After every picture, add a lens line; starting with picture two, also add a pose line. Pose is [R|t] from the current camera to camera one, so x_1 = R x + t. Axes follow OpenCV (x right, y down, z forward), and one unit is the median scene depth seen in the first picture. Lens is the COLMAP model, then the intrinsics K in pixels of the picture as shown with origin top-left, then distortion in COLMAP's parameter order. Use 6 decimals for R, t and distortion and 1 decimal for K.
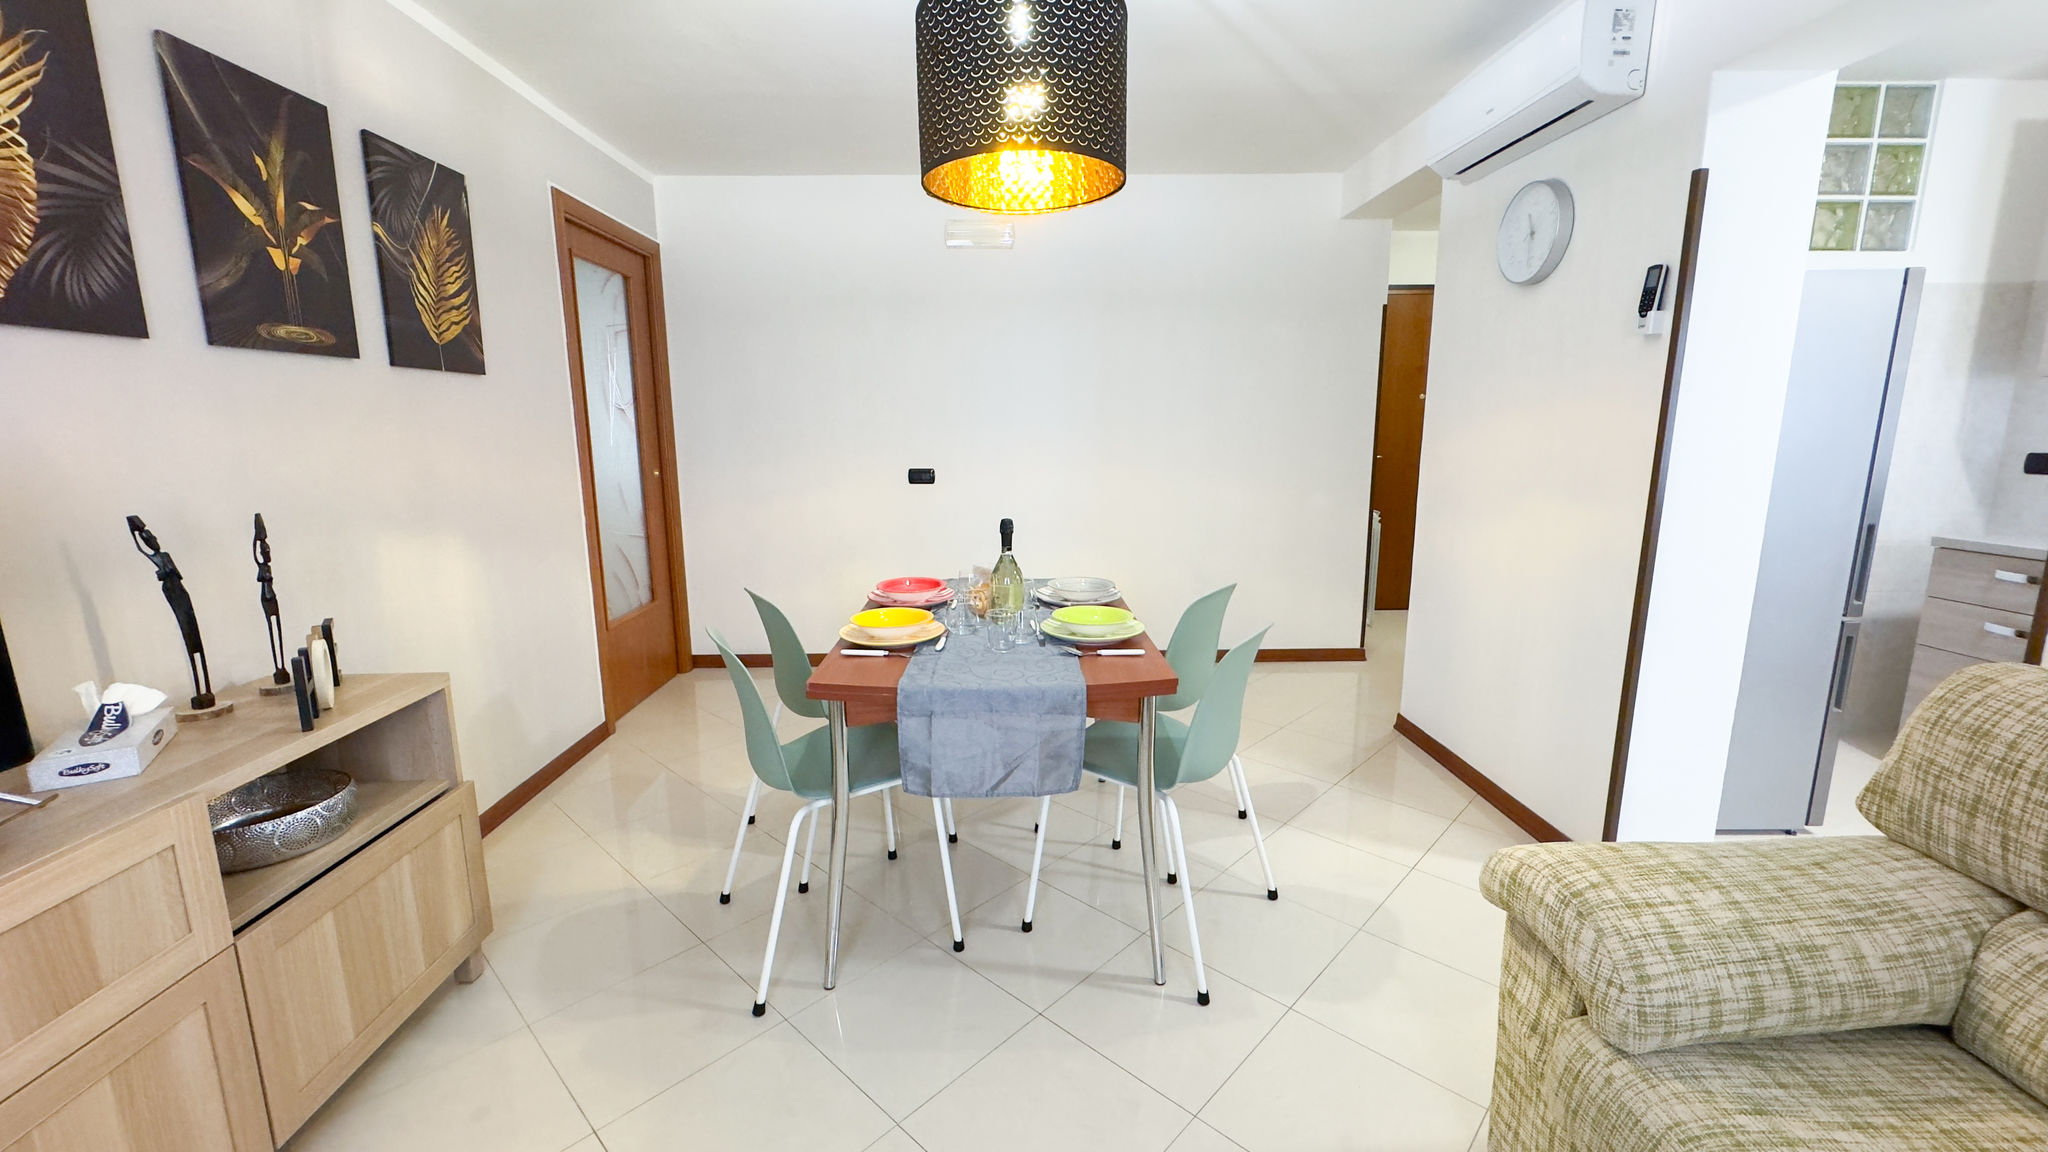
lens RADIAL K [[812.5, 0, 1021.5], [0, 812.5, 573.0], [0, 0, 1]] dist [-0.000814, 0.000241]
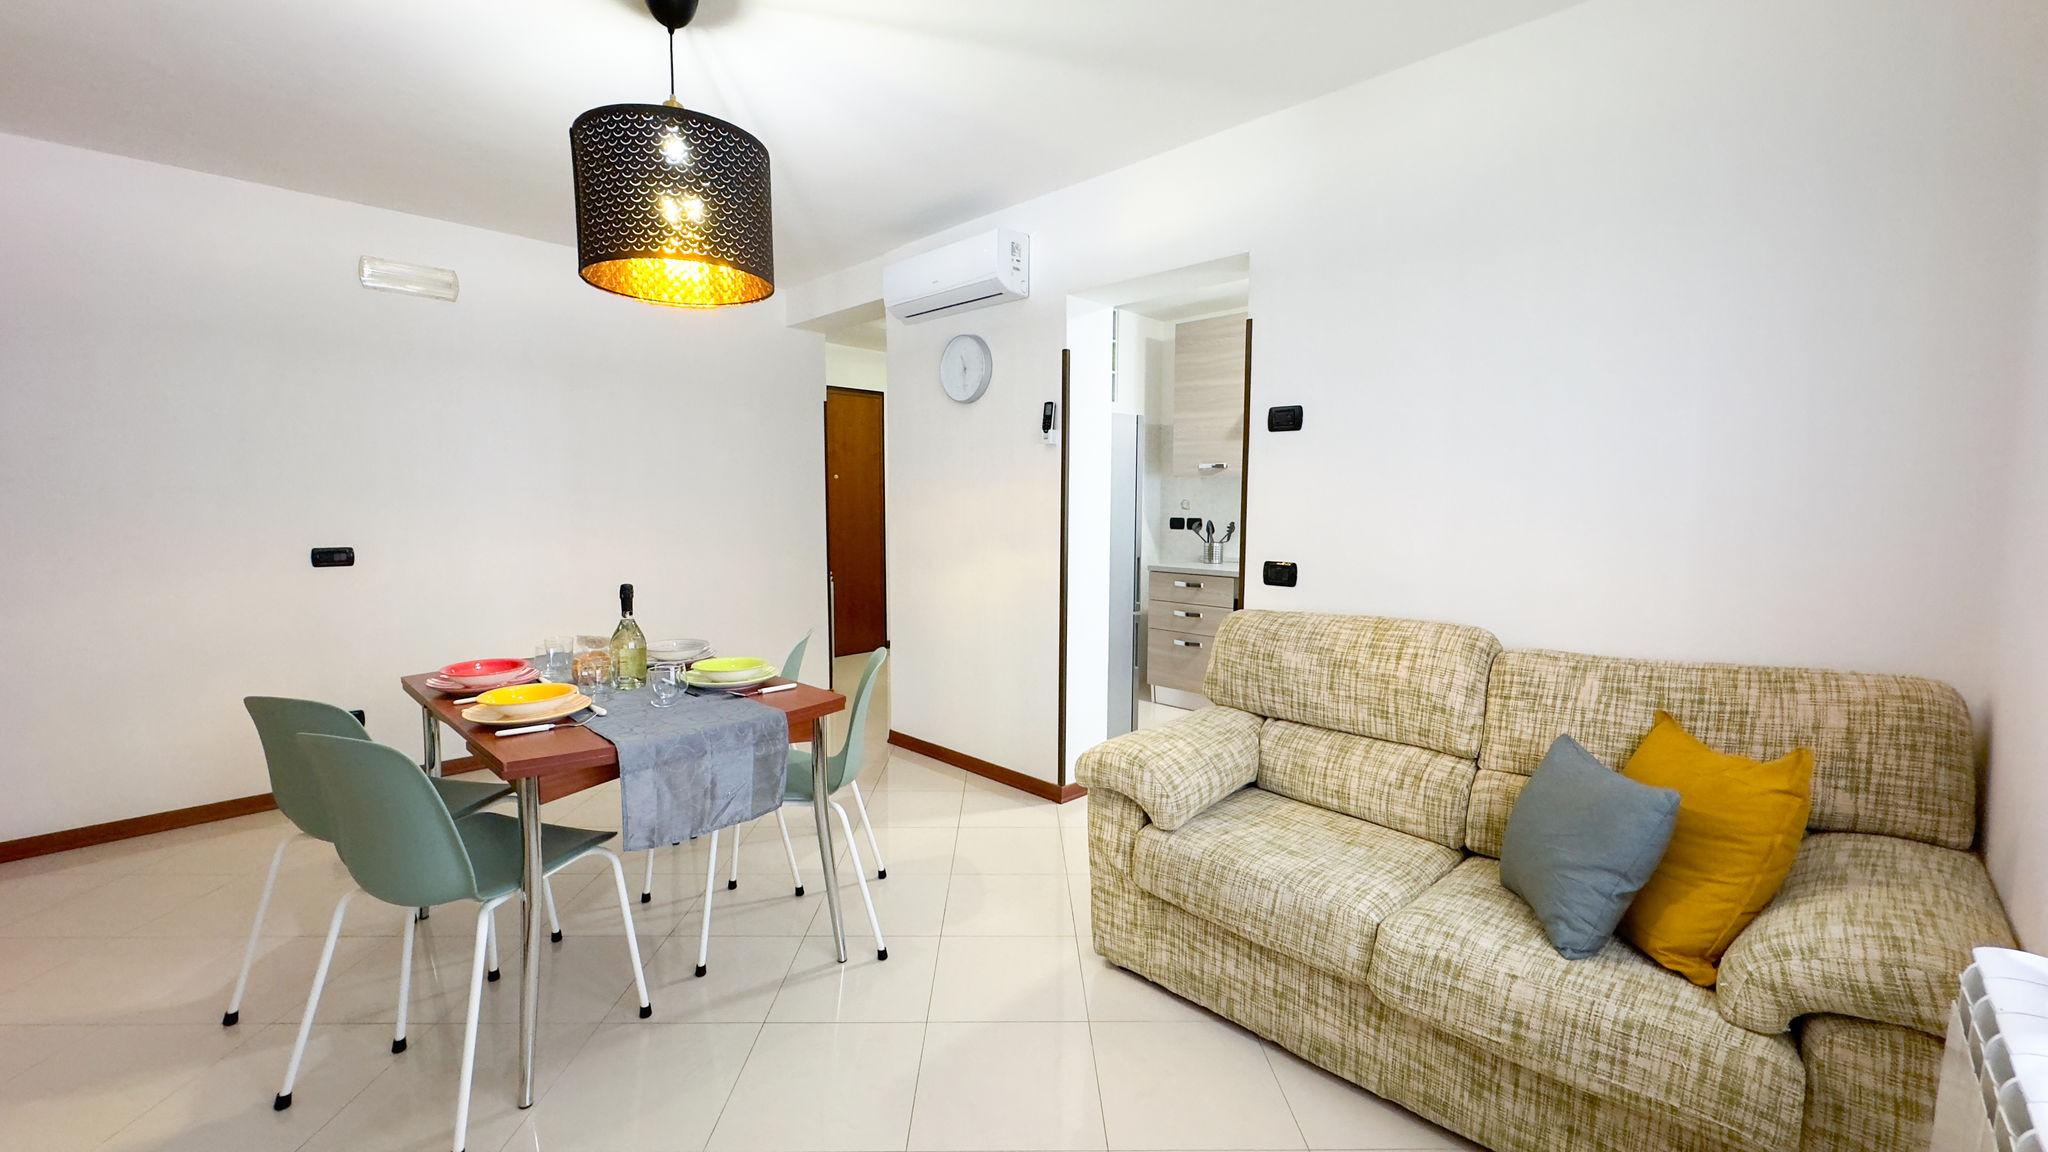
lens RADIAL K [[812.5, 0, 1021.5], [0, 812.5, 573.0], [0, 0, 1]] dist [-0.000814, 0.000241]
pose [[0.716495, -0.053159, 0.695564, -0.446377], [0.117341, 0.992069, -0.045053, 0.028955], [-0.687653, 0.113898, 0.717050, -0.093659]]
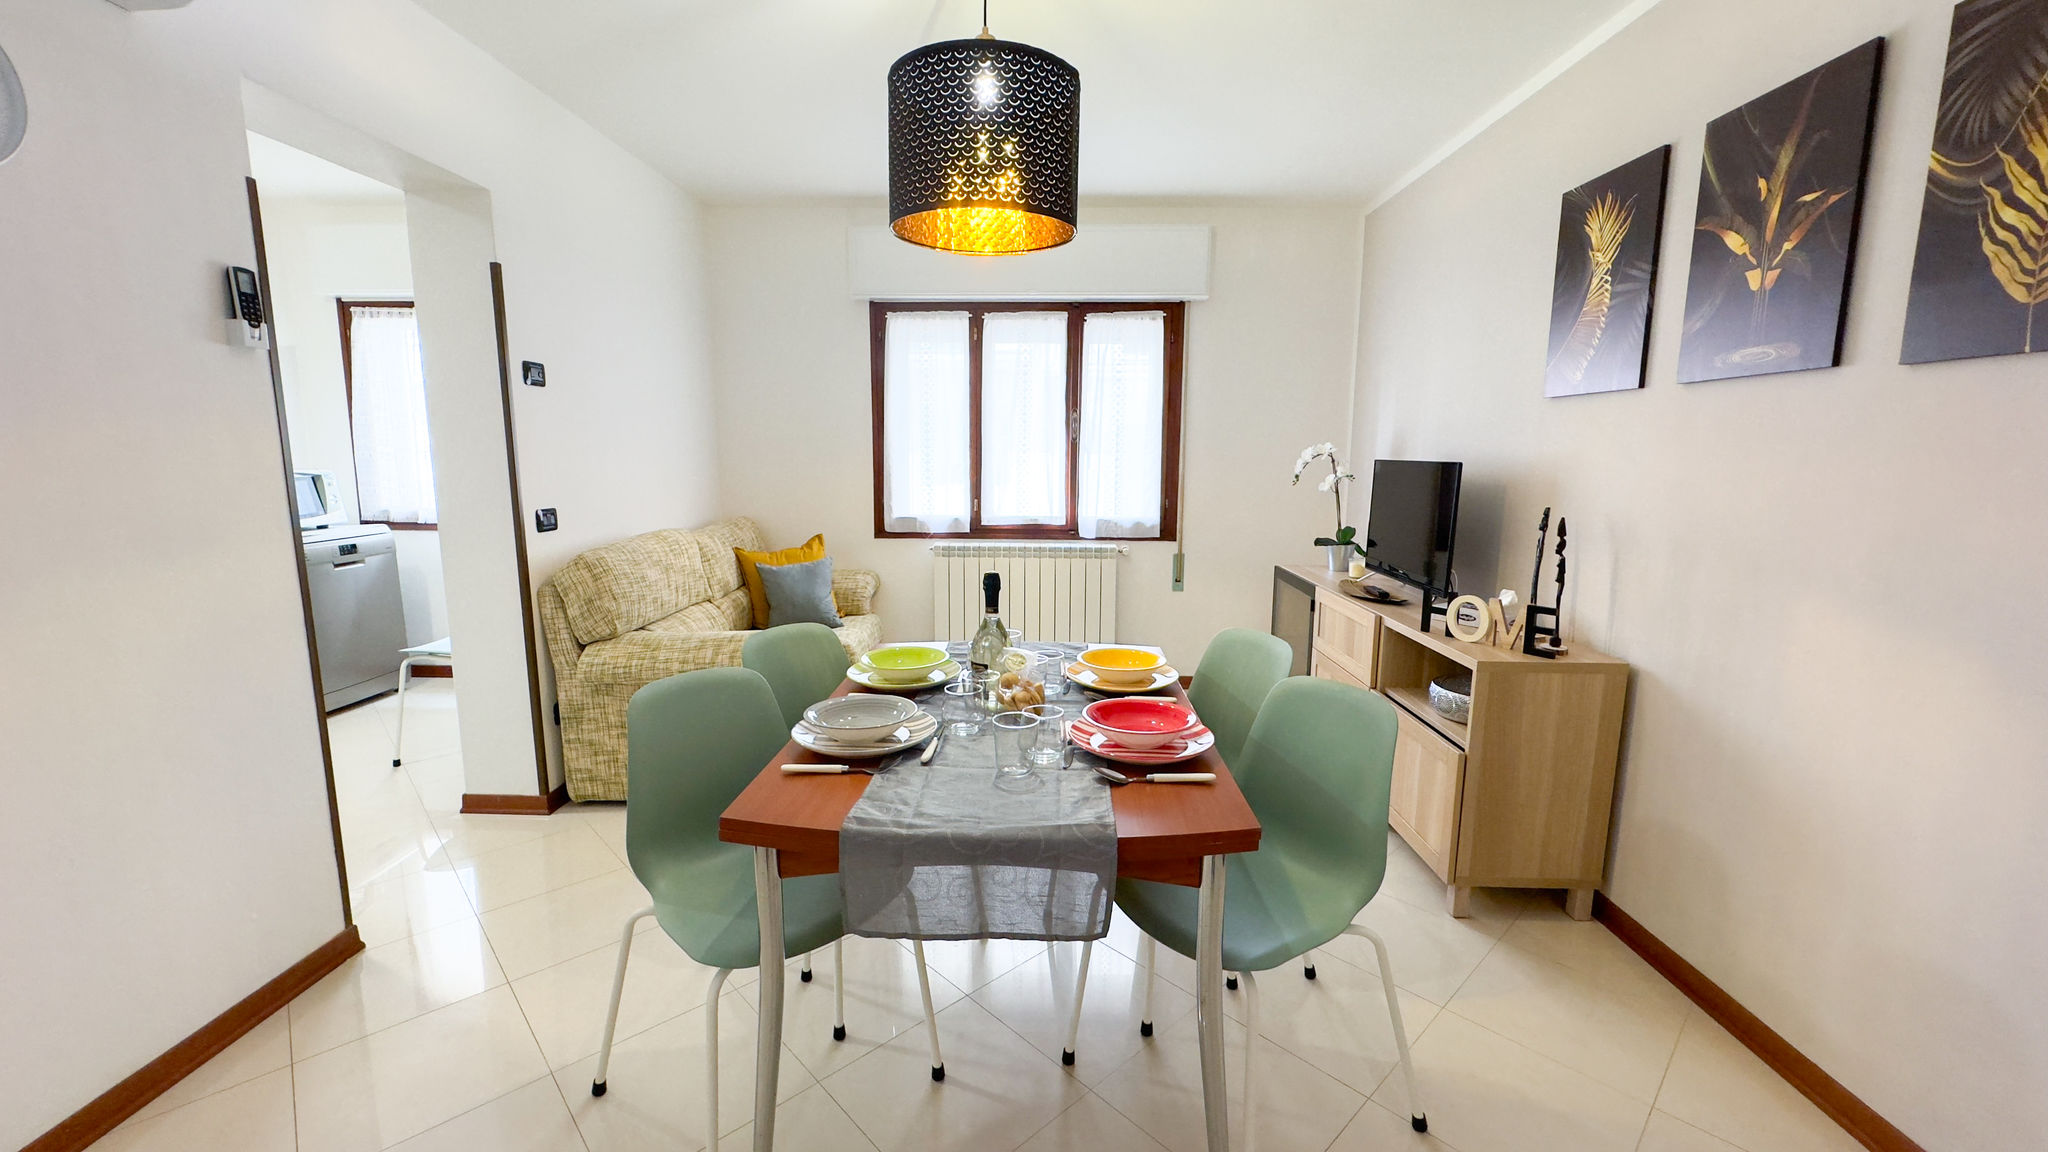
lens RADIAL K [[812.5, 0, 1021.5], [0, 812.5, 573.0], [0, 0, 1]] dist [-0.000814, 0.000241]
pose [[-0.998218, -0.009635, 0.058897, -0.110106], [0.010093, 0.945413, 0.325718, -0.381404], [-0.058820, 0.325731, -0.943631, 2.074132]]
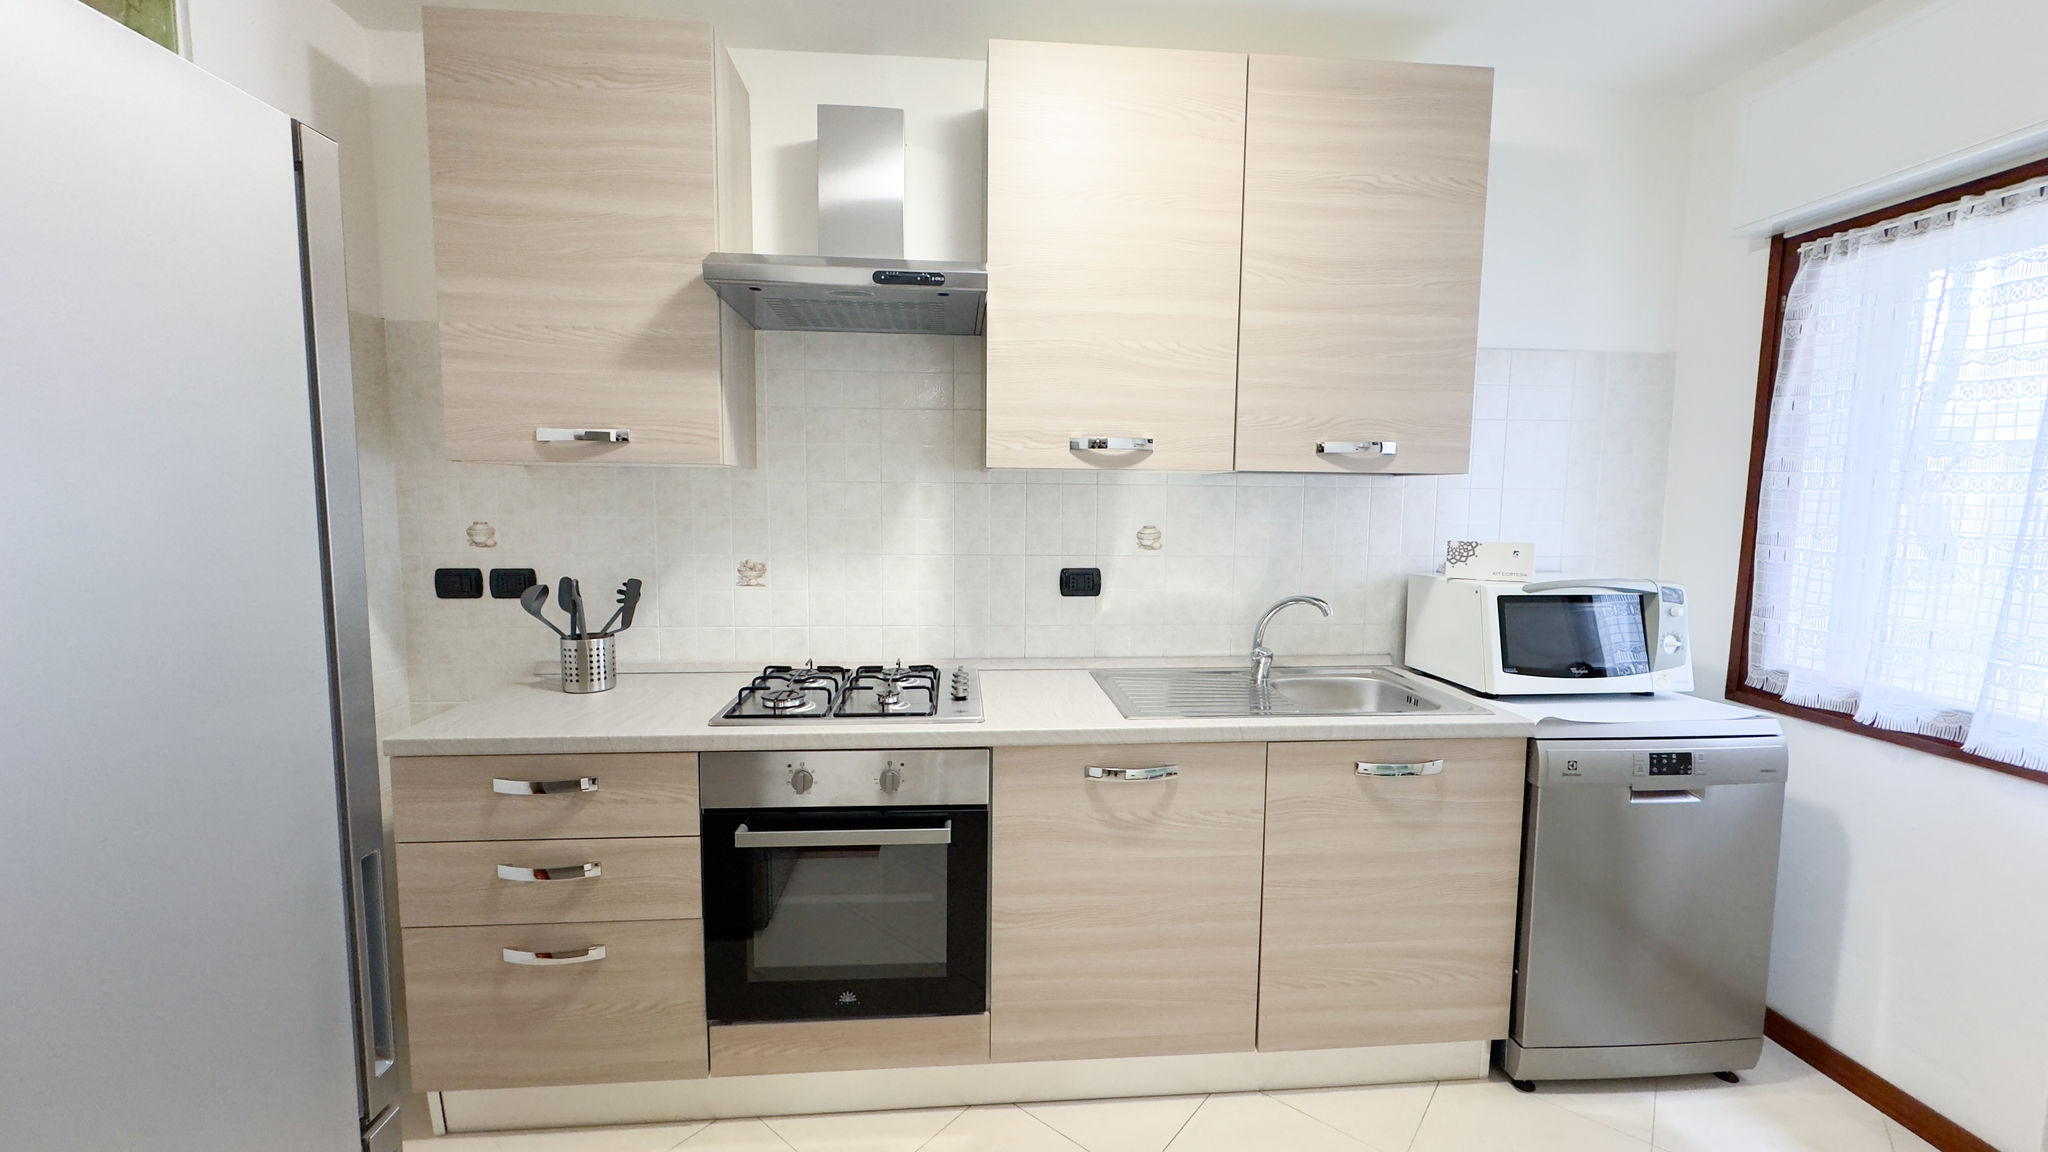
lens RADIAL K [[796.3, 0, 1023.0], [0, 796.3, 568.1], [0, 0, 1]] dist [-0.000205, -0.000011]
pose [[-0.063441, -0.089008, 0.994009, 0.902044], [0.170414, 0.980420, 0.098667, -0.218833], [-0.983328, 0.175653, -0.047030, 0.912898]]
